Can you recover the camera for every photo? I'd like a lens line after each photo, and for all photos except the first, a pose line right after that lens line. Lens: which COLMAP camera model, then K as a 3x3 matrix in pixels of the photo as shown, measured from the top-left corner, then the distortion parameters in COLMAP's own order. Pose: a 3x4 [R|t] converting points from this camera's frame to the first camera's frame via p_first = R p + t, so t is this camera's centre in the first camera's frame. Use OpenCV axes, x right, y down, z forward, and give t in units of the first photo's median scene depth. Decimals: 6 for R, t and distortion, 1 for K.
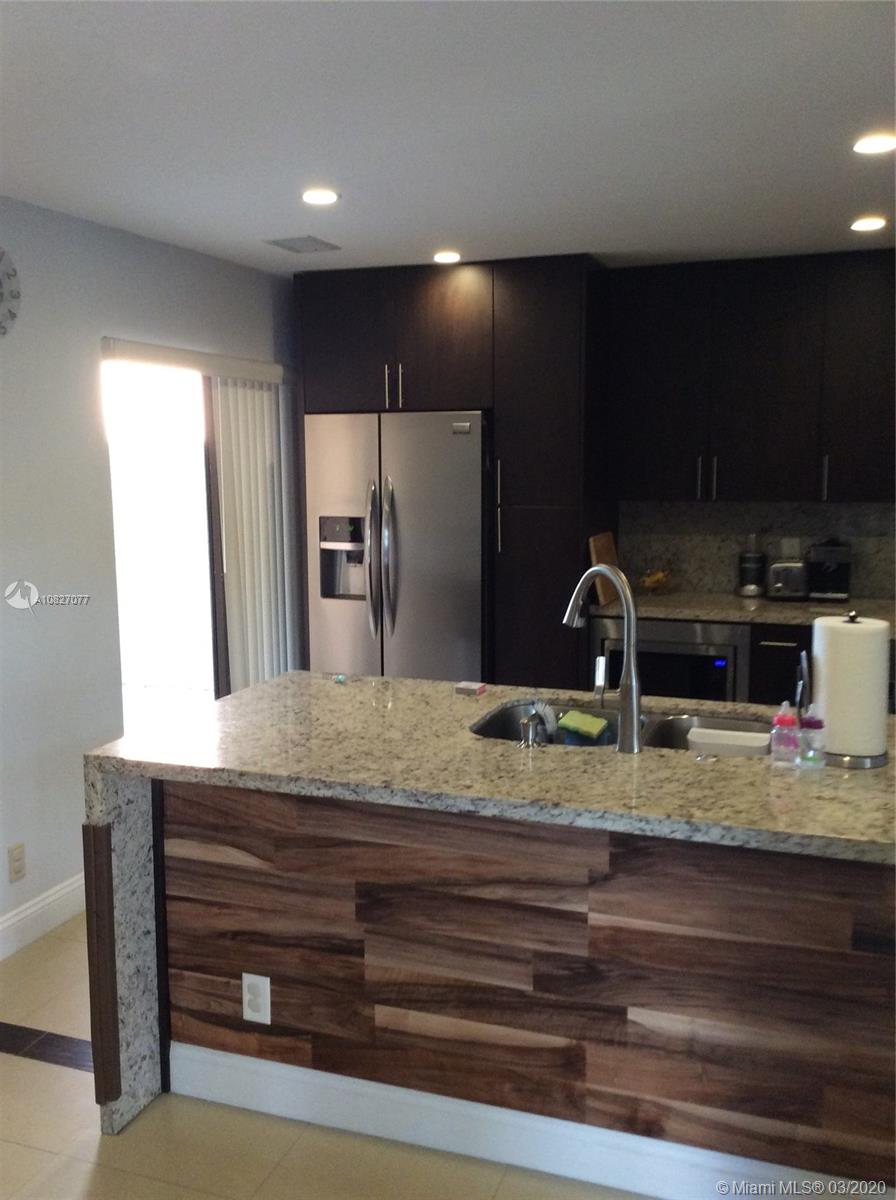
lens RADIAL K [[1087.8, 0, 452.2], [0, 1087.8, 592.8], [0, 0, 1]] dist [0.143081, -0.265146]
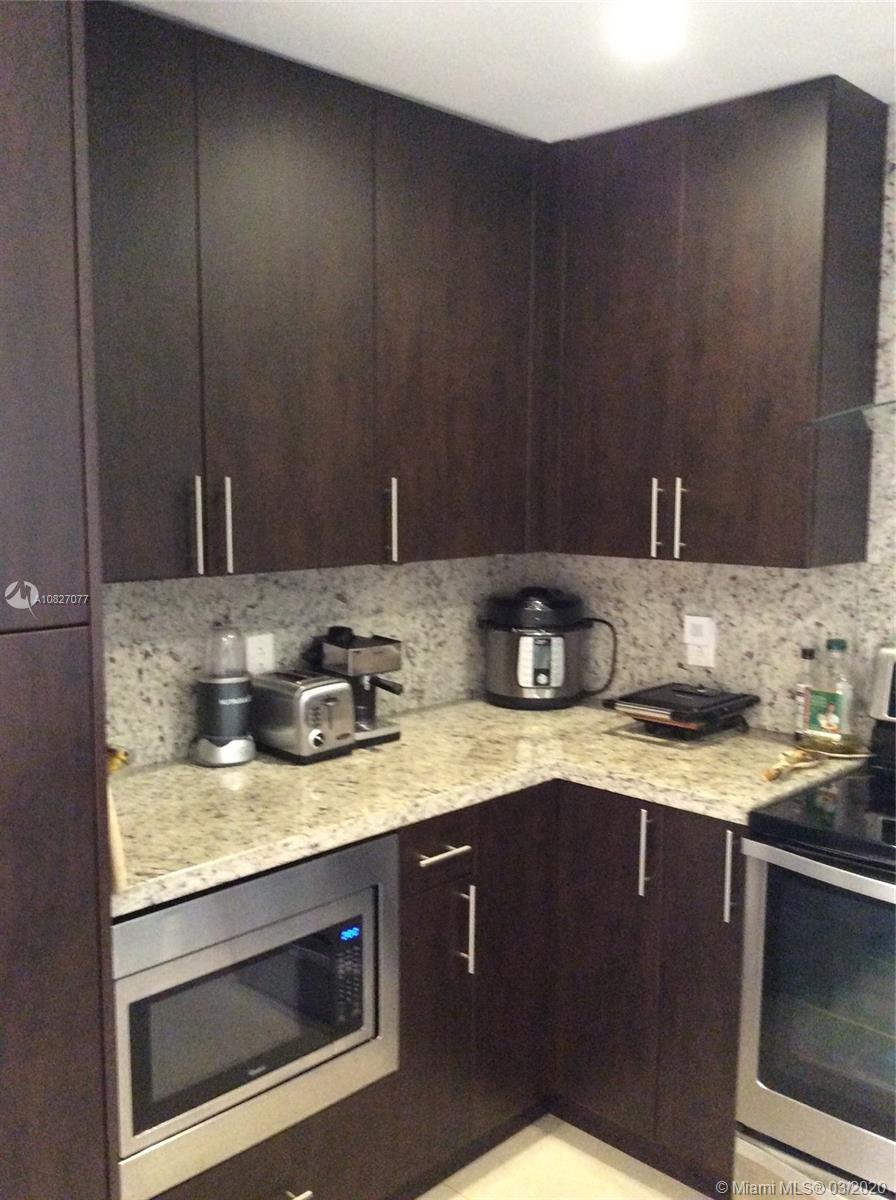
lens RADIAL K [[1091.9, 0, 453.5], [0, 1091.9, 594.7], [0, 0, 1]] dist [0.118262, -0.211141]
pose [[0.418700, -0.087718, 0.903878, -0.242793], [0.110889, 0.992814, 0.044983, -0.162233], [-0.901329, 0.081396, 0.425418, 1.376147]]
